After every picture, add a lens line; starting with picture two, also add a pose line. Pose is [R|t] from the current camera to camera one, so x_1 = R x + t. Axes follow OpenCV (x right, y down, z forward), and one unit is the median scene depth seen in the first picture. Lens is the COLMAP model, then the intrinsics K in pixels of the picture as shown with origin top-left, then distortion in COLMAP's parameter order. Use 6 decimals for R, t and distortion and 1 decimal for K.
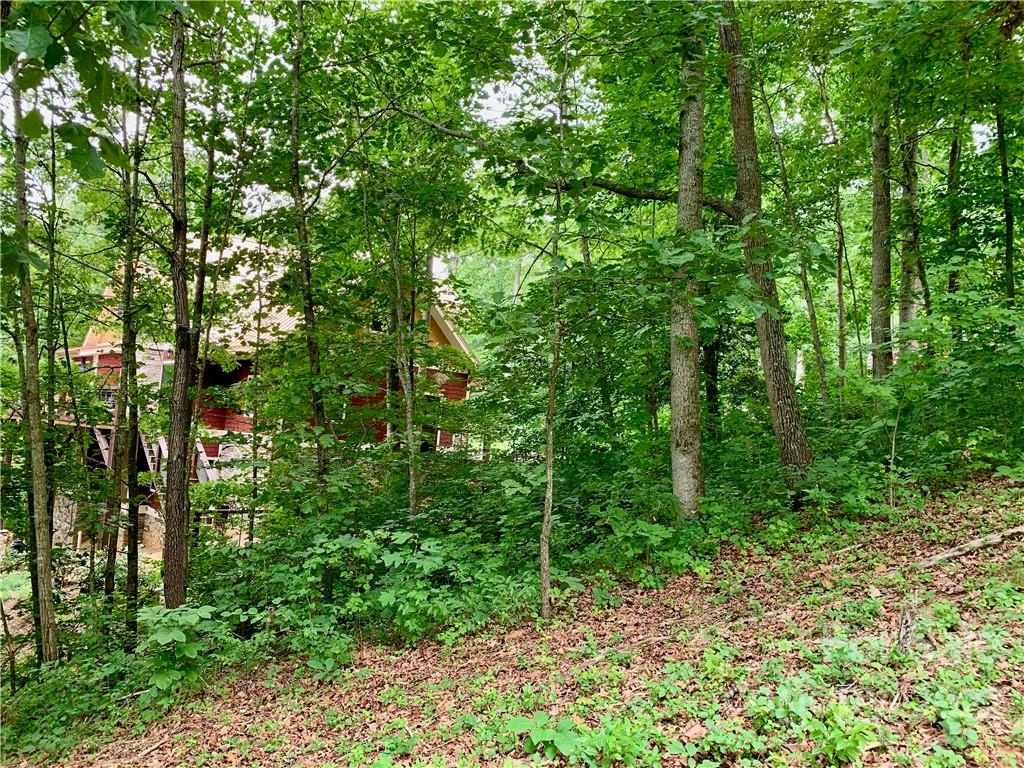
lens RADIAL K [[790.9, 0, 504.3], [0, 790.9, 386.6], [0, 0, 1]] dist [0.027467, -0.024693]
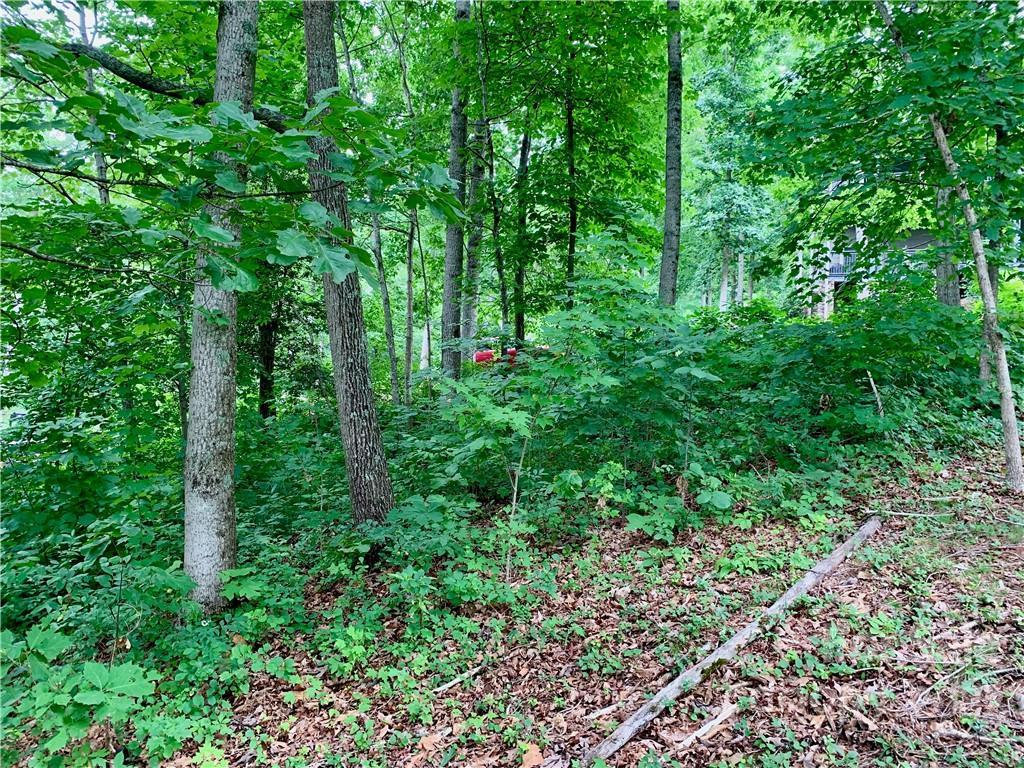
lens RADIAL K [[790.9, 0, 507.1], [0, 790.9, 387.1], [0, 0, 1]] dist [0.027467, -0.024693]
pose [[0.854107, 0.035003, 0.518919, 0.048972], [-0.048393, 0.998753, 0.012281, -0.010009], [-0.517842, -0.035601, 0.854735, 0.164442]]
